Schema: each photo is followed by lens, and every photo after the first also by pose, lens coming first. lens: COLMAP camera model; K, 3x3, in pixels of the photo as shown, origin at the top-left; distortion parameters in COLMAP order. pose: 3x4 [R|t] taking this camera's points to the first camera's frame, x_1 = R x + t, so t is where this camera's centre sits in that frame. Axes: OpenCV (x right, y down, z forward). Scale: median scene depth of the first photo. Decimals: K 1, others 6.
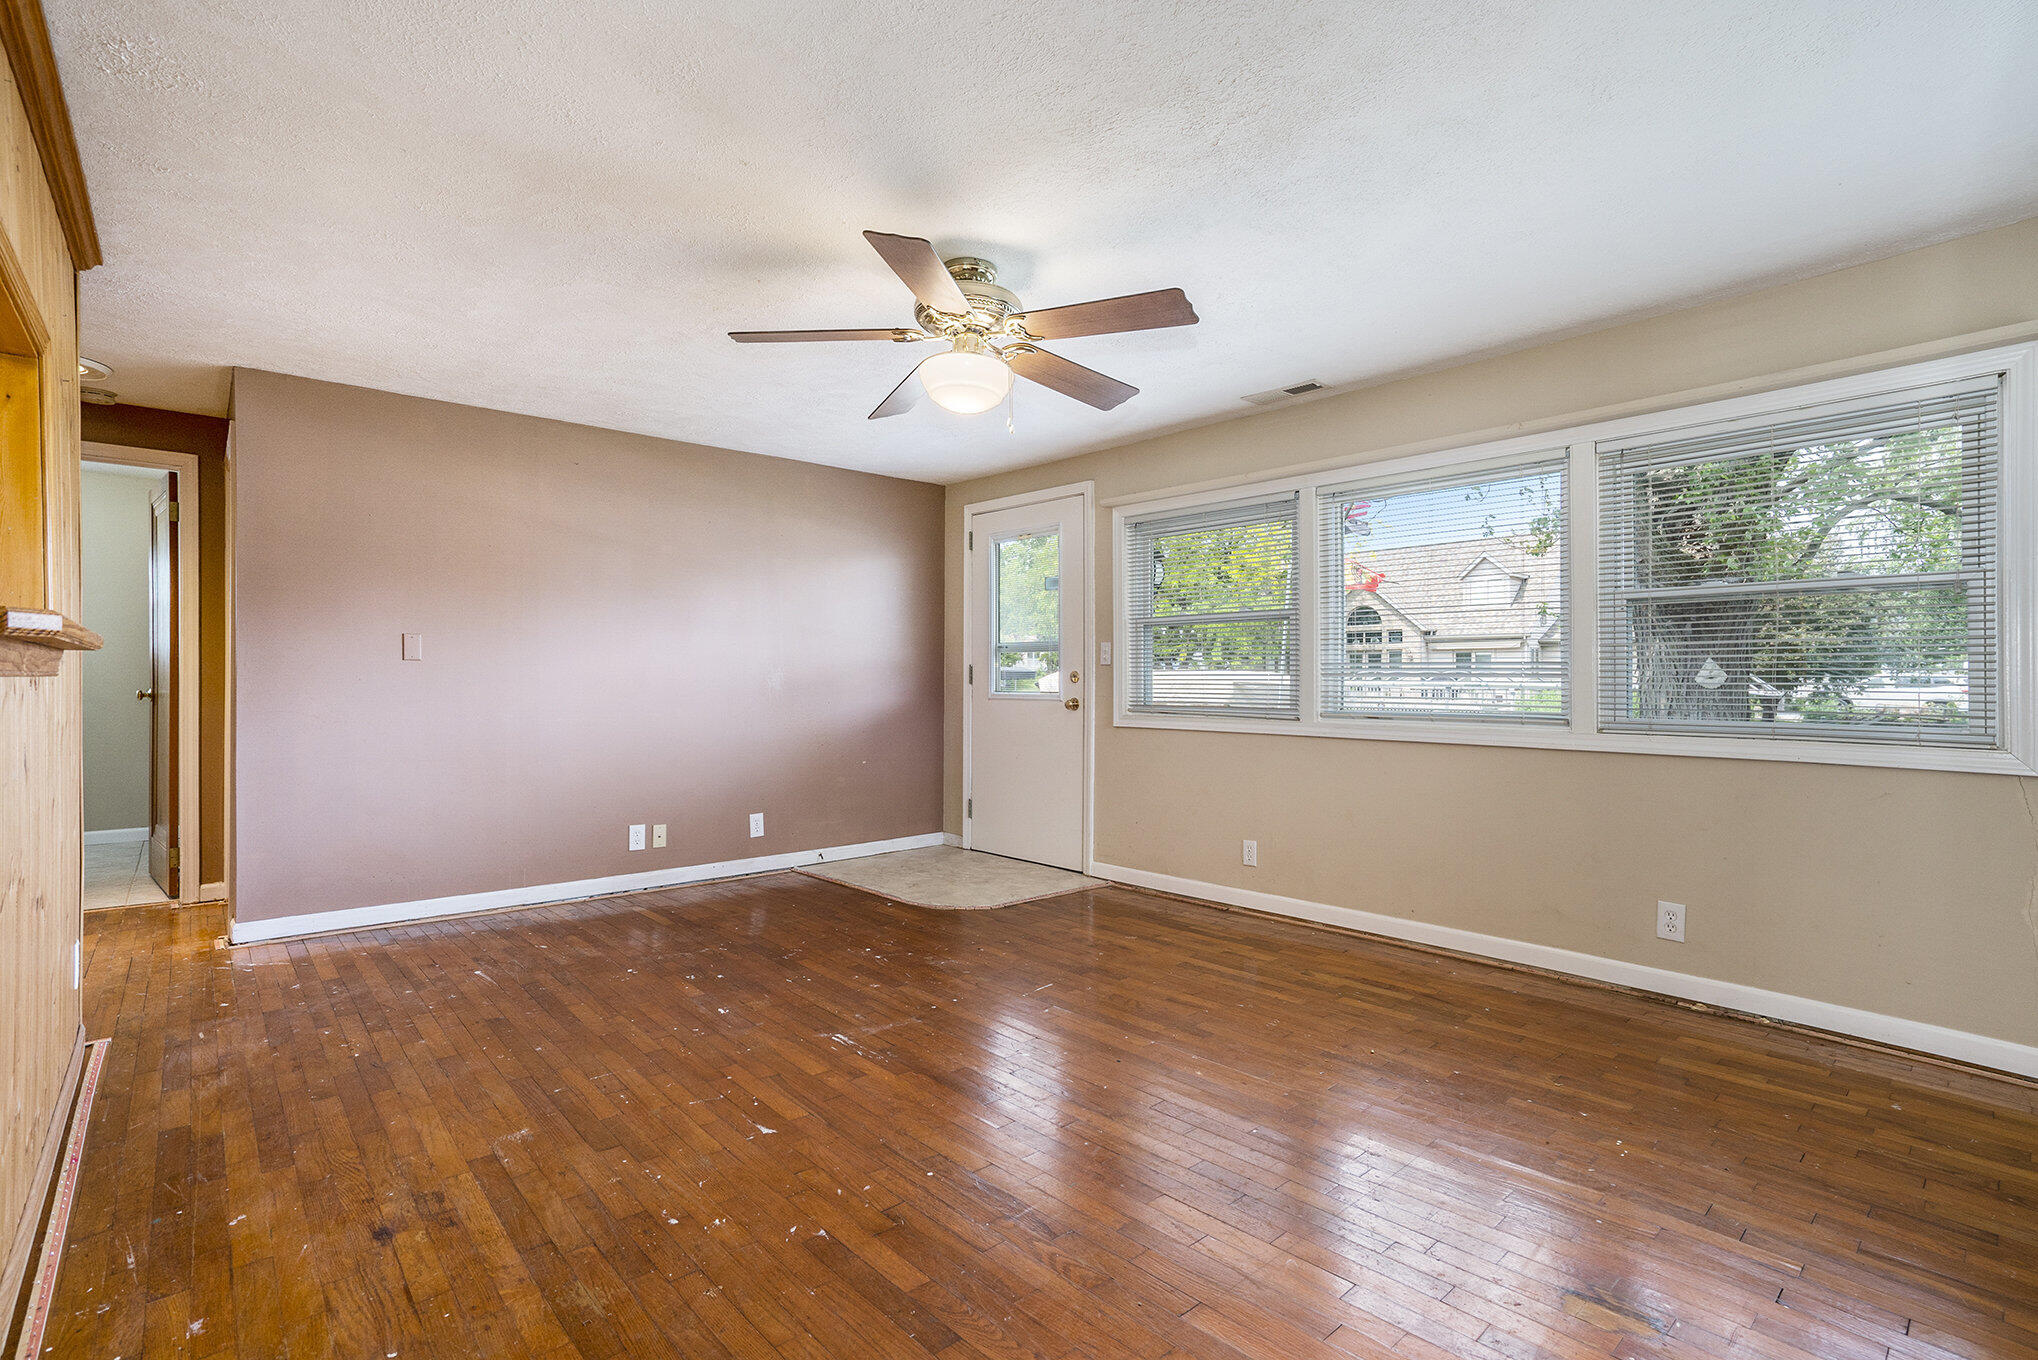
lens RADIAL K [[984.5, 0, 1019.0], [0, 984.5, 680.0], [0, 0, 1]] dist [-0.065323, 0.035011]
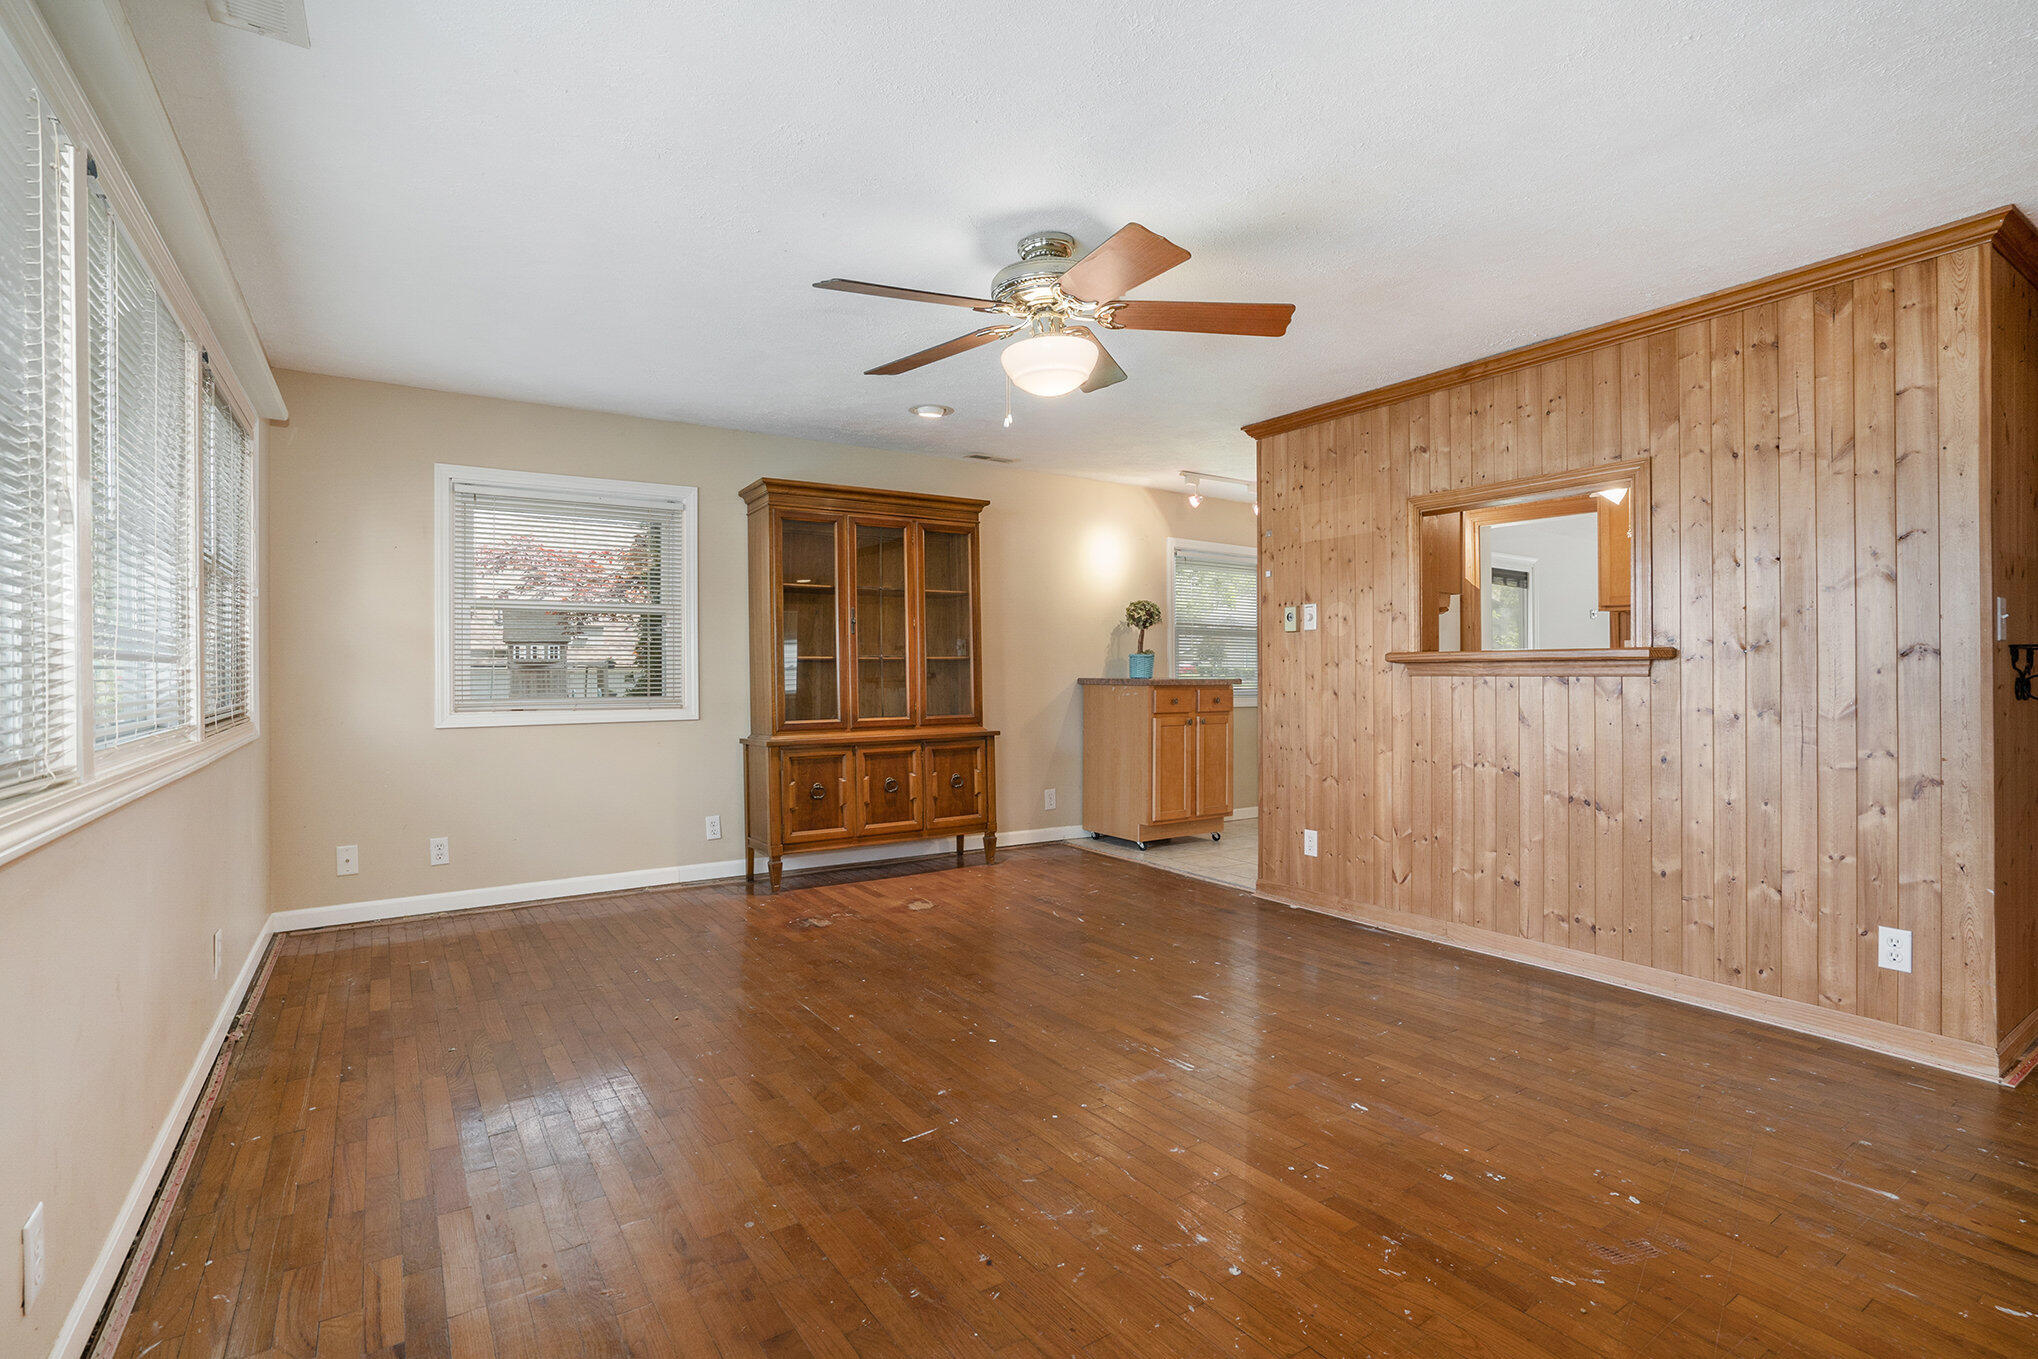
lens RADIAL K [[984.5, 0, 1019.0], [0, 984.5, 679.5], [0, 0, 1]] dist [-0.065323, 0.035011]
pose [[-0.991258, -0.005364, 0.131827, -0.137578], [-0.004020, 0.999937, 0.010461, -0.005385], [-0.131875, 0.009840, -0.991217, 1.806970]]
